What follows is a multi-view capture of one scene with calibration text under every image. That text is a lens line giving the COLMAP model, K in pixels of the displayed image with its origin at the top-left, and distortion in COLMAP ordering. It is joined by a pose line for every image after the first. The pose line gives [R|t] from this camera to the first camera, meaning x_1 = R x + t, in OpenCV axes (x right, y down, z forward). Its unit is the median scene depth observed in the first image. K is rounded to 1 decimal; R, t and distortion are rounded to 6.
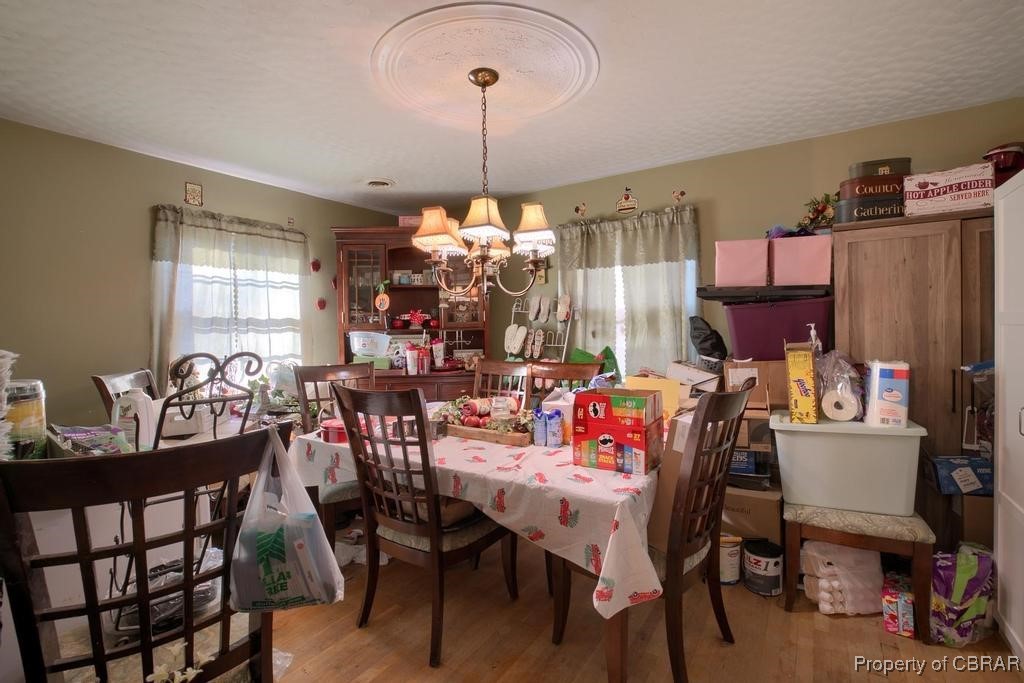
lens RADIAL K [[471.5, 0, 510.9], [0, 471.5, 337.0], [0, 0, 1]] dist [-0.000739, -0.000369]
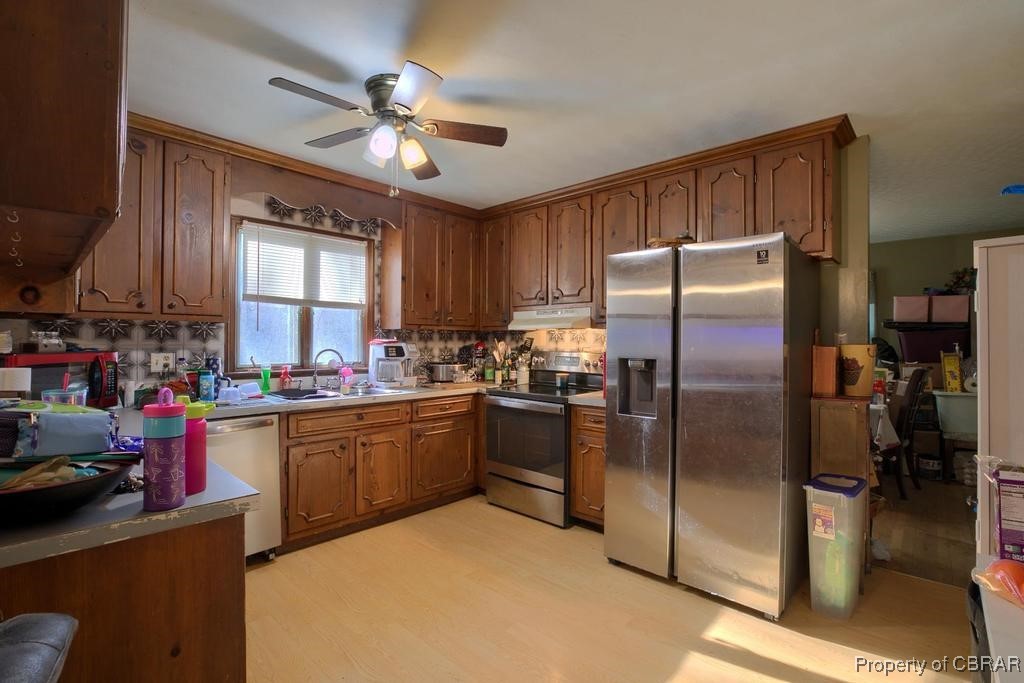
lens RADIAL K [[471.5, 0, 513.0], [0, 471.5, 335.1], [0, 0, 1]] dist [-0.000739, -0.000369]
pose [[0.986270, 0.010738, -0.164792, -0.802194], [-0.015263, 0.999540, -0.026218, 0.017581], [0.164434, 0.028374, 0.985980, -1.148525]]
